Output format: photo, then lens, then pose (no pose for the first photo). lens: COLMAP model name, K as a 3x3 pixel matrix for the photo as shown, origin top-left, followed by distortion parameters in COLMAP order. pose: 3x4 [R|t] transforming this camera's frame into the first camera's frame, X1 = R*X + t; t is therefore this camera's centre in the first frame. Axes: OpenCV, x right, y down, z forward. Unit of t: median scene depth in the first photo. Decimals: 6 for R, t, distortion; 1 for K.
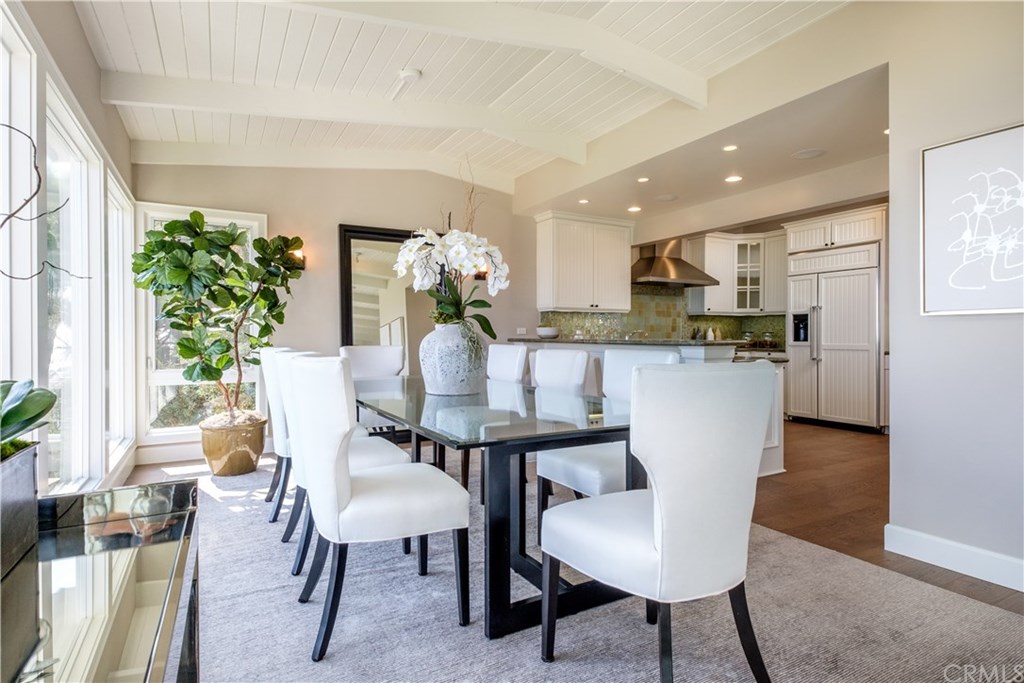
lens RADIAL K [[533.2, 0, 510.8], [0, 533.2, 340.7], [0, 0, 1]] dist [0.014677, 0.000407]
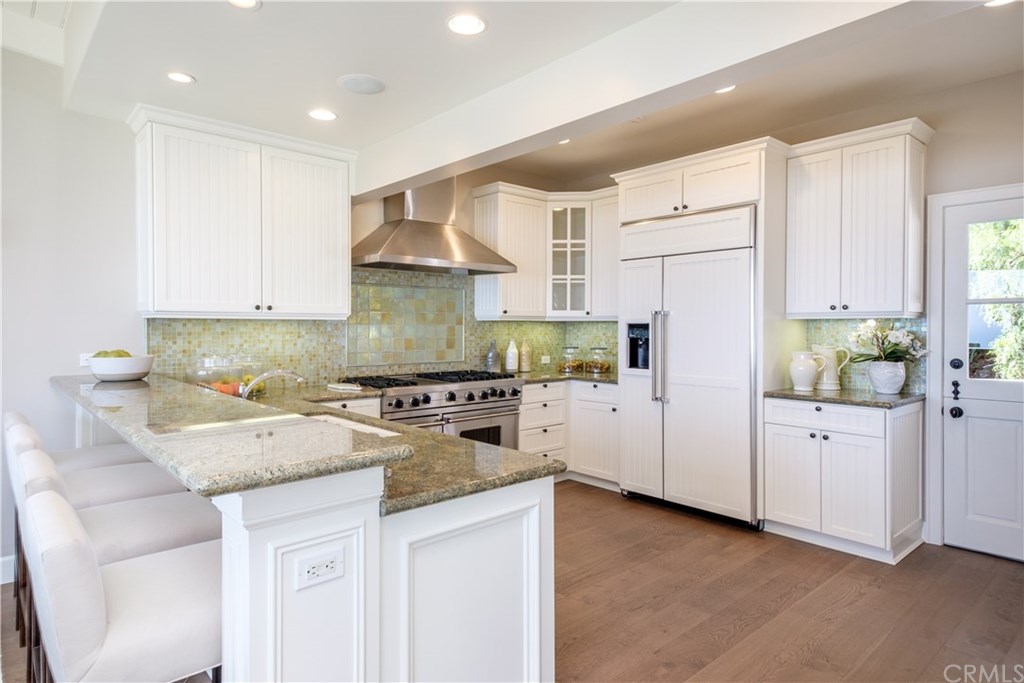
lens RADIAL K [[584.1, 0, 511.6], [0, 584.1, 337.1], [0, 0, 1]] dist [0.009327, 0.001959]
pose [[0.970955, -0.004764, 0.239214, 0.220882], [0.002759, 0.999958, 0.008716, -0.036360], [-0.239245, -0.007803, 0.970928, 0.356181]]
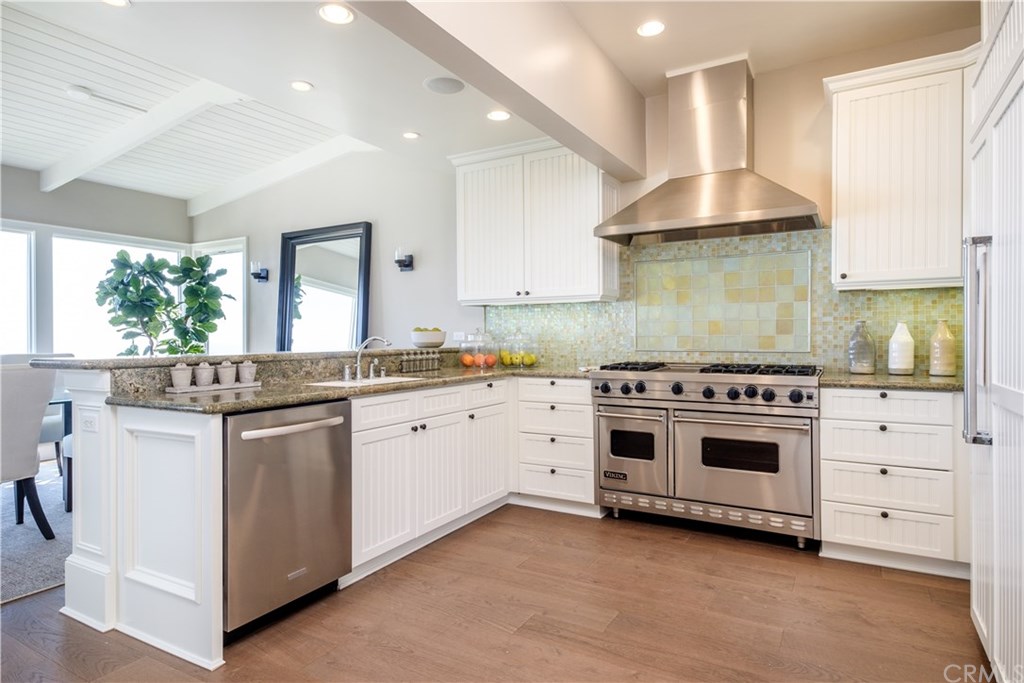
lens RADIAL K [[584.1, 0, 514.9], [0, 584.1, 345.9], [0, 0, 1]] dist [0.009327, 0.001959]
pose [[0.519647, 0.007749, -0.854346, 0.618906], [-0.002837, 0.999969, 0.007345, -0.010201], [0.854377, -0.001393, 0.519652, 0.575708]]
